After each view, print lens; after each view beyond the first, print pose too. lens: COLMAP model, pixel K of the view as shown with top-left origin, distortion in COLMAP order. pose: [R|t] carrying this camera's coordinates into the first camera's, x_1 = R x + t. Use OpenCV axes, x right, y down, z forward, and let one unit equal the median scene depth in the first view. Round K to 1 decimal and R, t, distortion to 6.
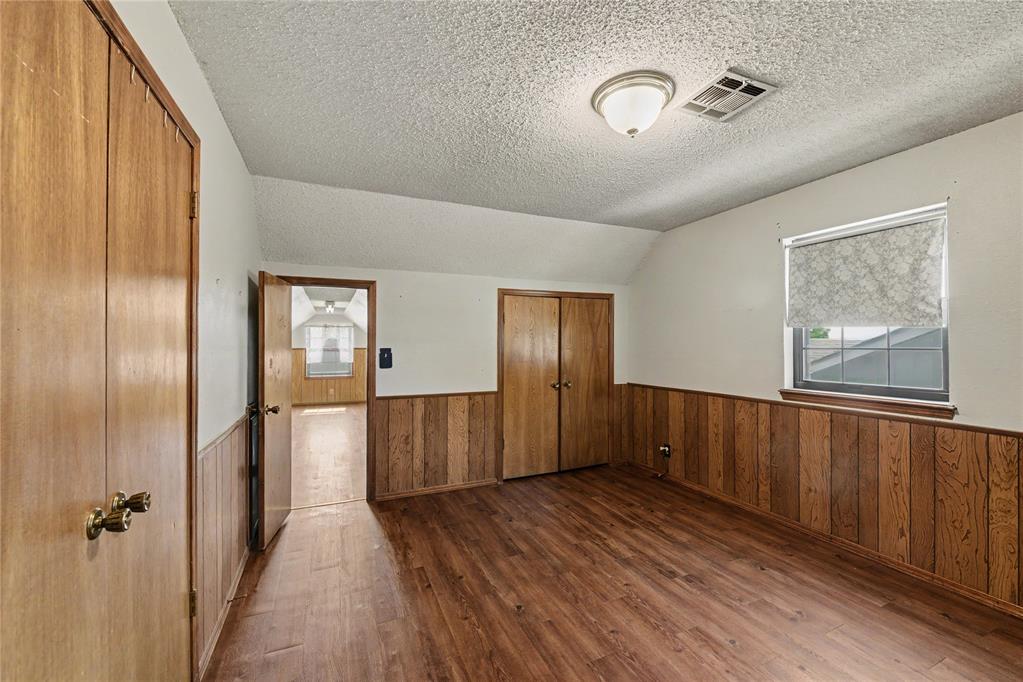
lens RADIAL K [[413.6, 0, 514.7], [0, 413.6, 335.6], [0, 0, 1]] dist [-0.006633, -0.000542]
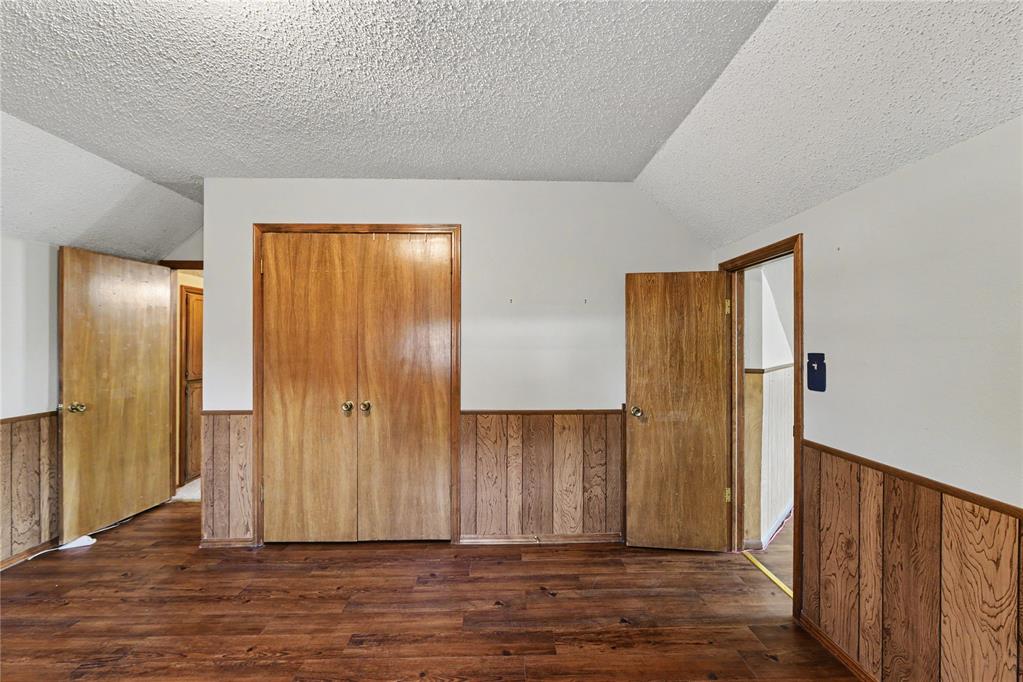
lens RADIAL K [[413.6, 0, 514.7], [0, 413.6, 335.6], [0, 0, 1]] dist [-0.006633, -0.000542]
pose [[-0.366067, -0.008895, -0.930546, 0.327040], [0.010059, 0.999858, -0.013515, 0.010805], [0.930534, -0.014307, -0.365925, 0.829664]]
